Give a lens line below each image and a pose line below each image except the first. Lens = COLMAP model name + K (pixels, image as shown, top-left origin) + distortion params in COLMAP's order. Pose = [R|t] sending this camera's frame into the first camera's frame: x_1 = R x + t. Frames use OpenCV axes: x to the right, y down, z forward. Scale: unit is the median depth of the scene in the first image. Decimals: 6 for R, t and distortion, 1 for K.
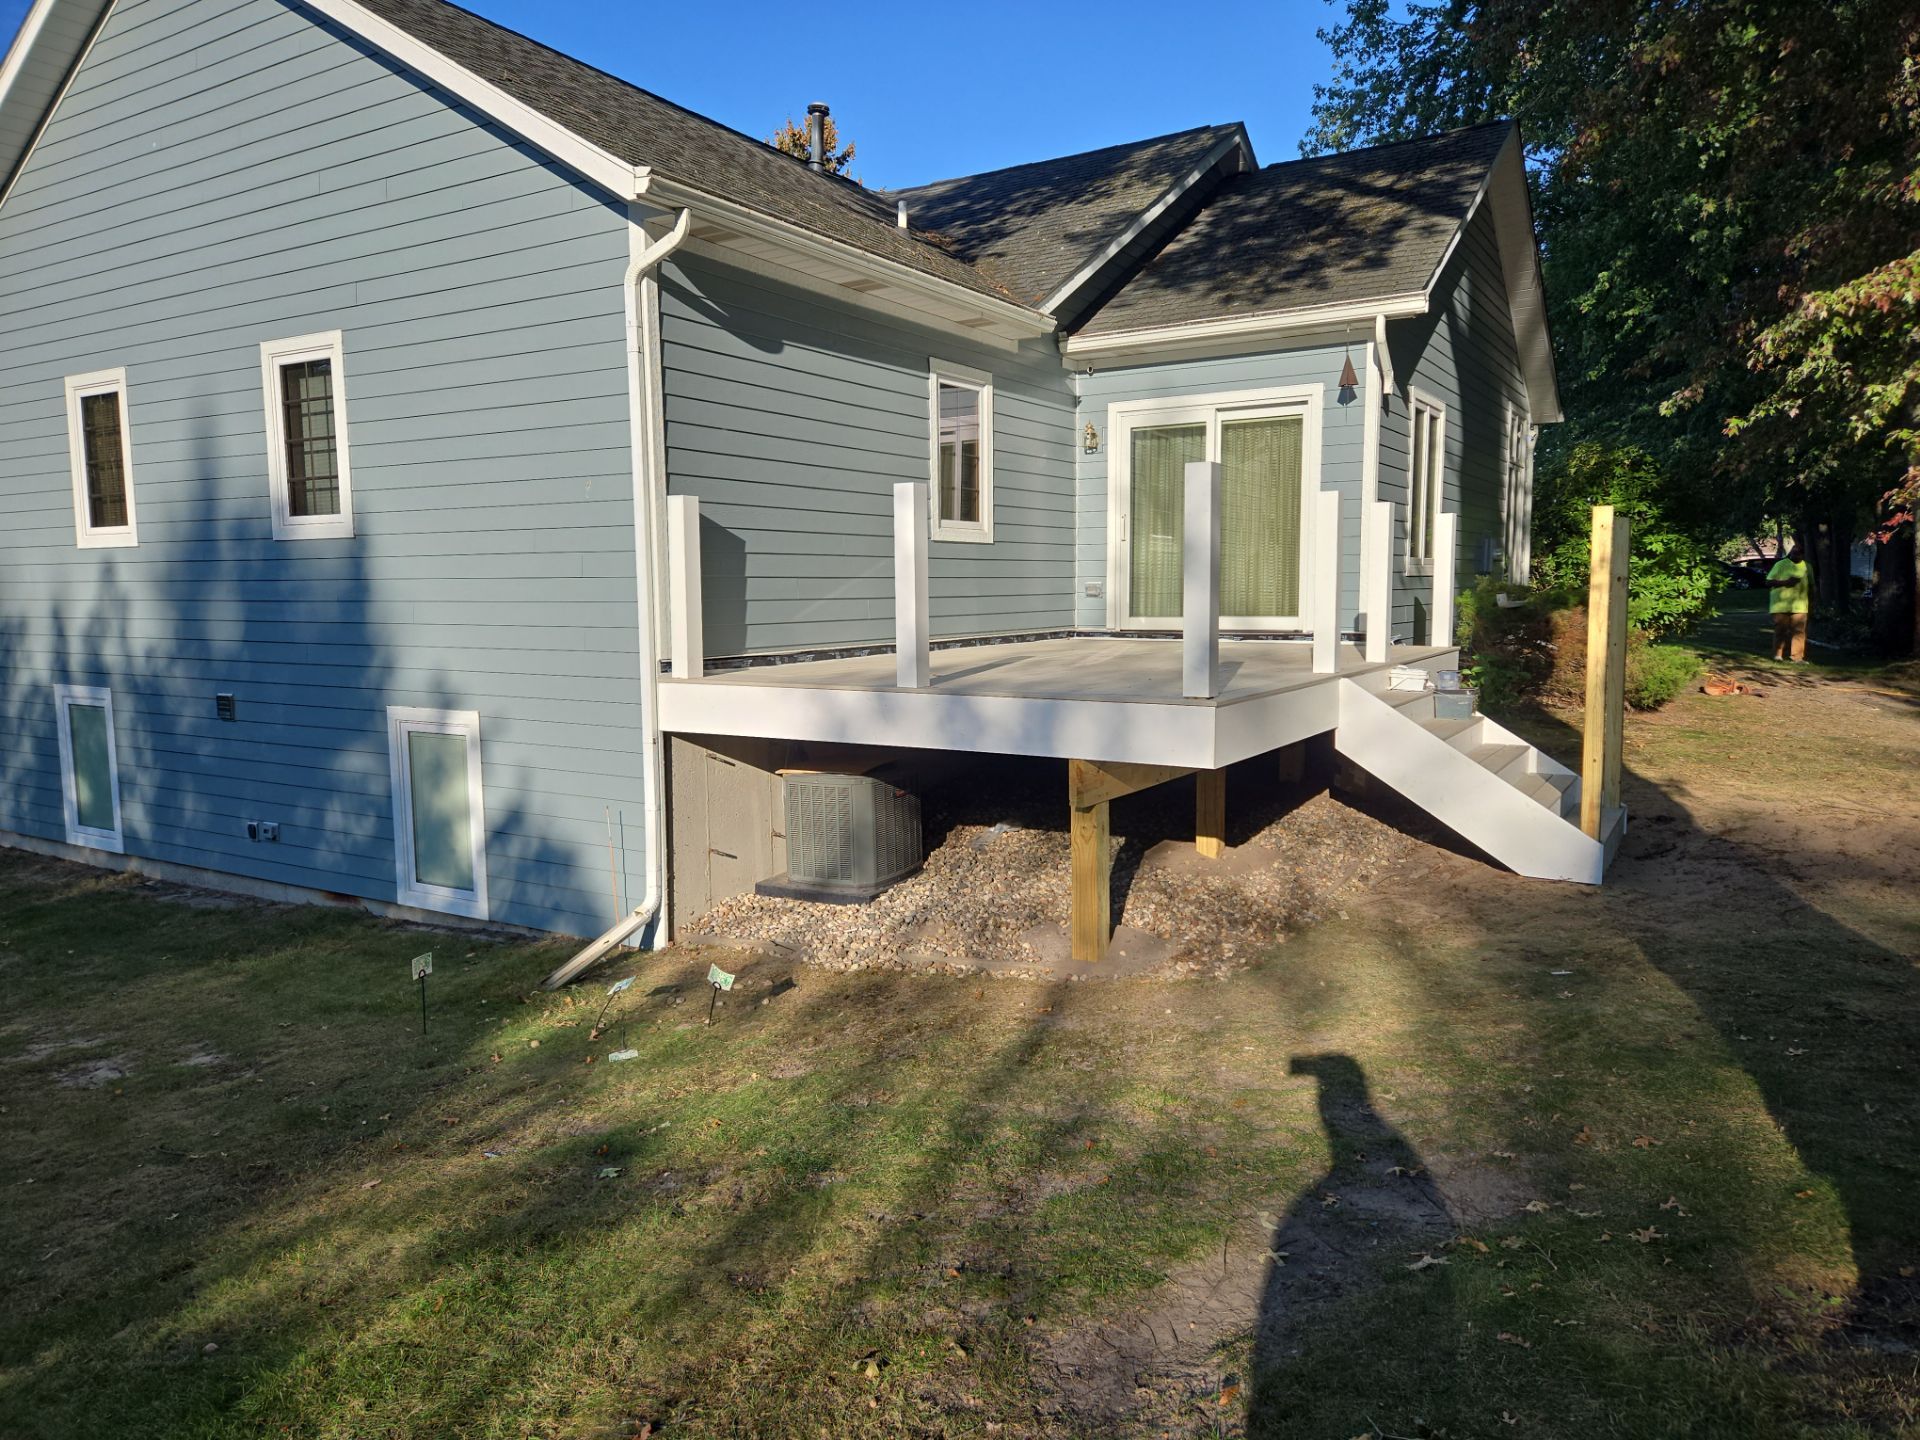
lens RADIAL K [[1317.0, 0, 960.0], [0, 1317.0, 720.0], [0, 0, 1]] dist [0.092081, -0.097408]
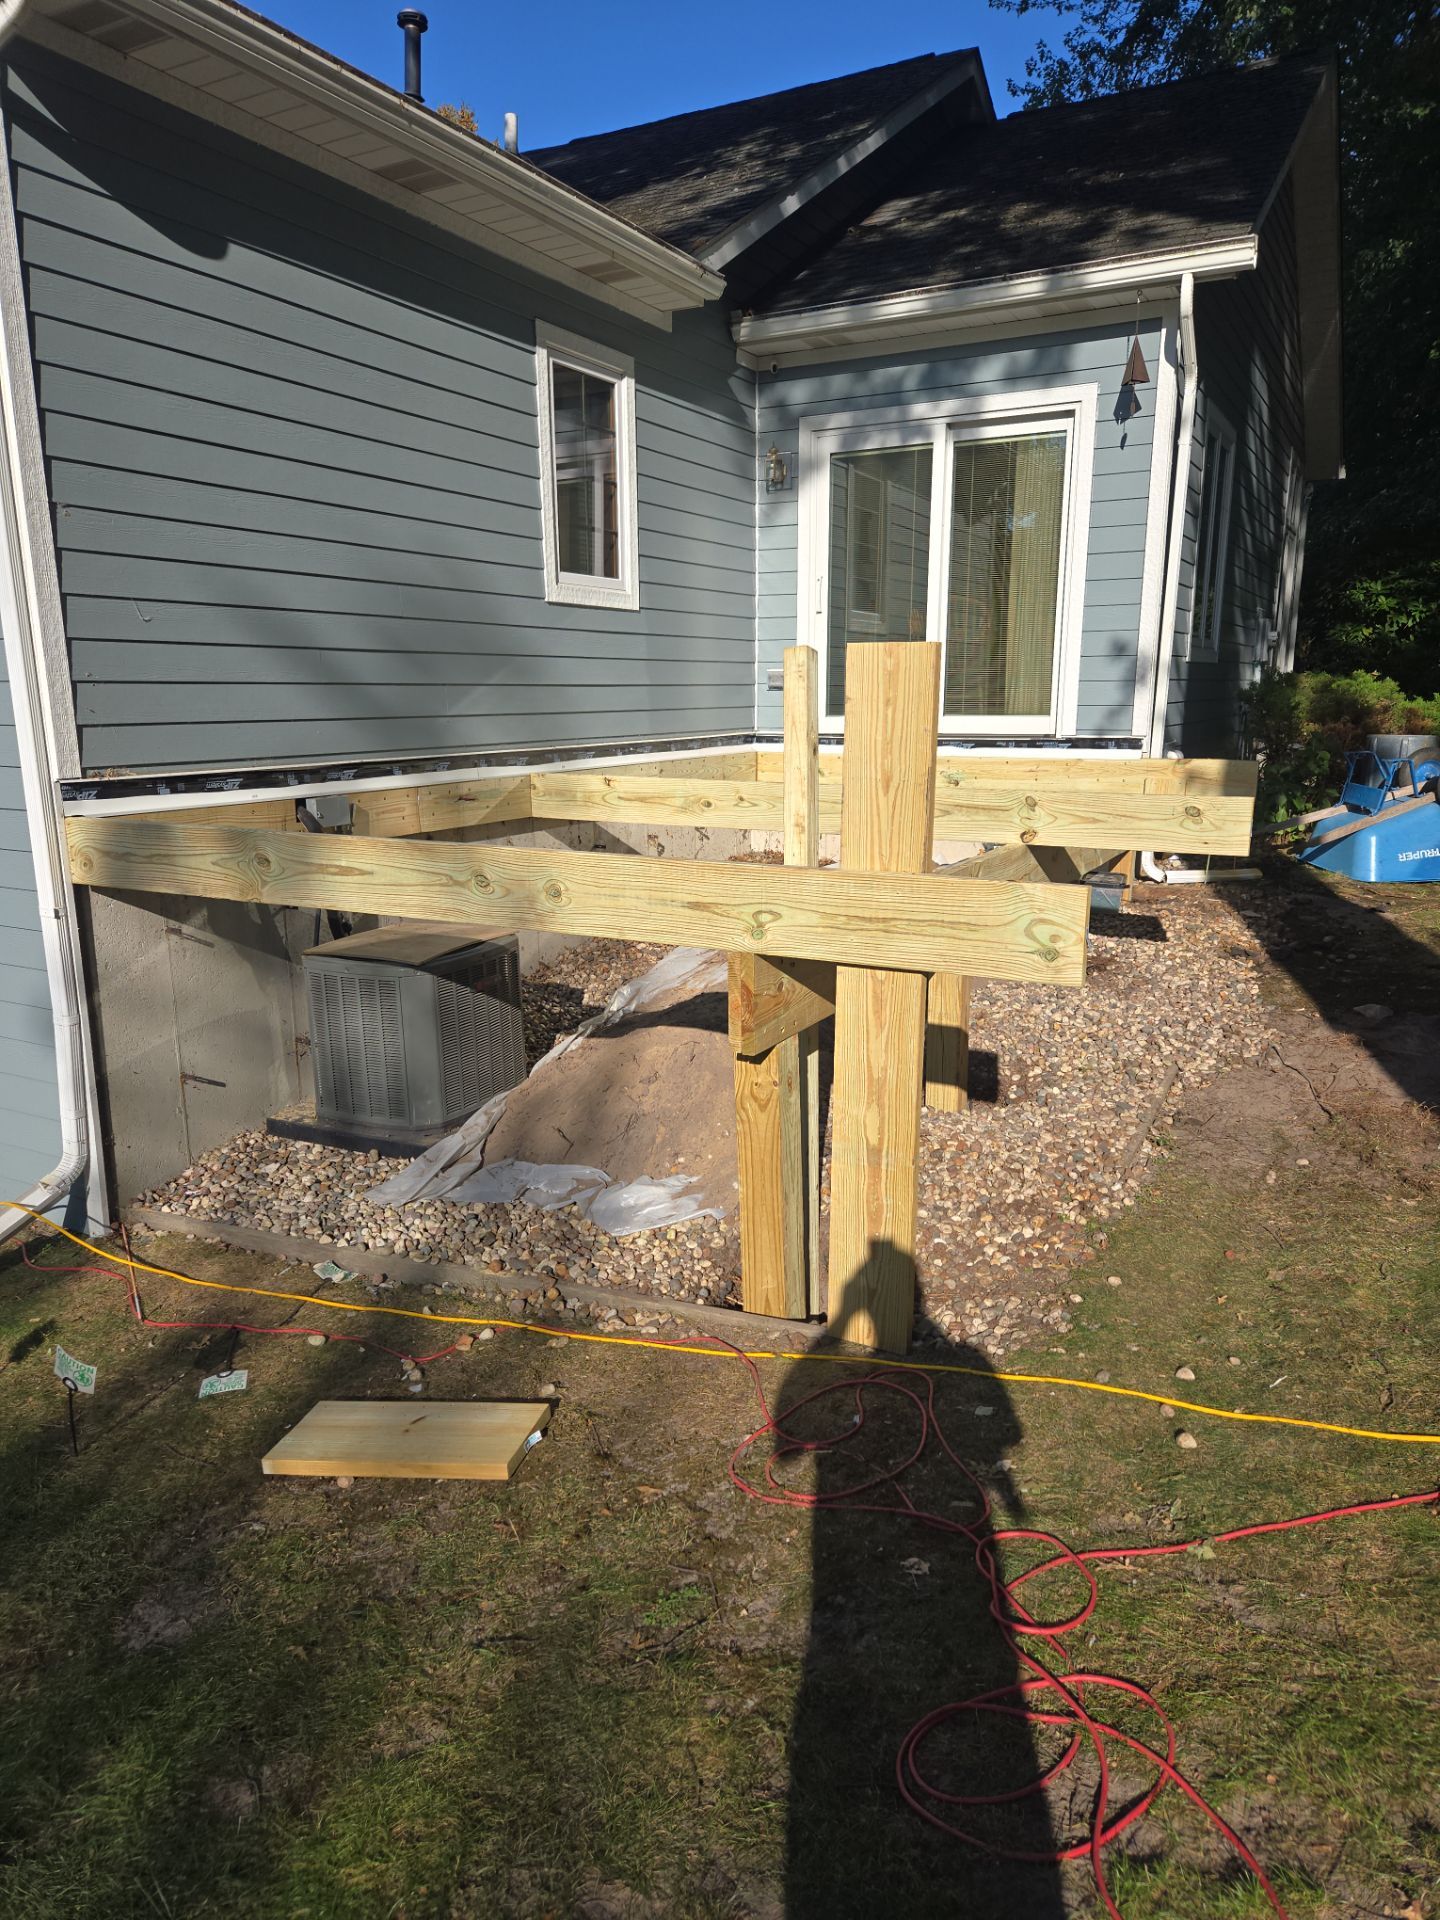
lens RADIAL K [[1317.0, 0, 720.0], [0, 1317.0, 960.0], [0, 0, 1]] dist [0.092081, -0.097408]
pose [[0.998603, -0.004423, 0.052660, 0.031040], [-0.000951, 0.994827, 0.101581, -0.017819], [-0.052837, -0.101489, 0.993433, 0.263547]]
